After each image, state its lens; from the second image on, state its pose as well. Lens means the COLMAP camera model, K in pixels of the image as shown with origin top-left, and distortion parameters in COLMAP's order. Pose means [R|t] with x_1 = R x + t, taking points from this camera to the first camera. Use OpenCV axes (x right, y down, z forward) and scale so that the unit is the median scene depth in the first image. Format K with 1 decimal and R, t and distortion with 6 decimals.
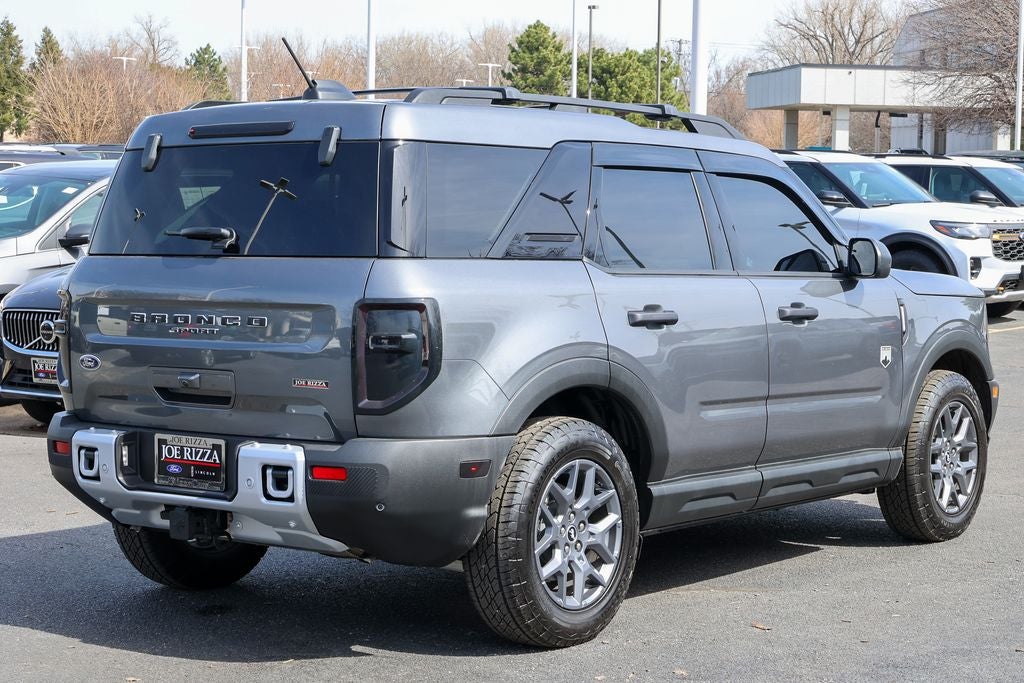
lens RADIAL K [[2650.6, 0, 514.3], [0, 2650.6, 335.1], [0, 0, 1]] dist [-0.069049, 0.000000]
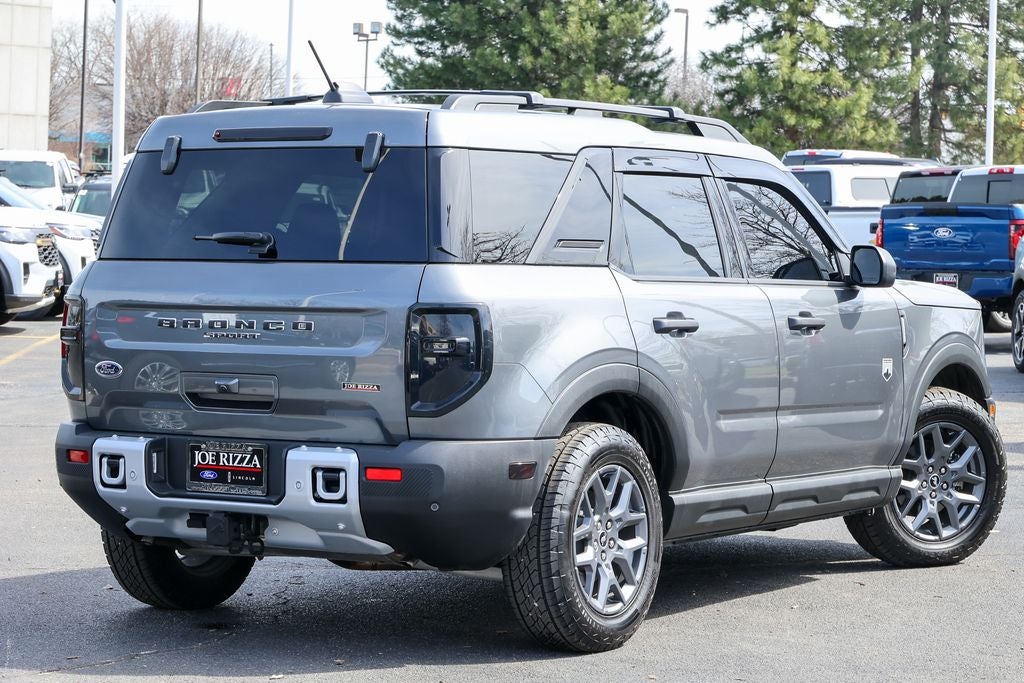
lens RADIAL K [[4006.6, 0, 514.7], [0, 4006.6, 346.2], [0, 0, 1]] dist [-0.051093, 0.000000]
pose [[0.995149, 0.001518, 0.098370, -0.158361], [-0.000415, 0.999937, -0.011230, 0.018630], [-0.098381, 0.011135, 0.995087, -0.497255]]
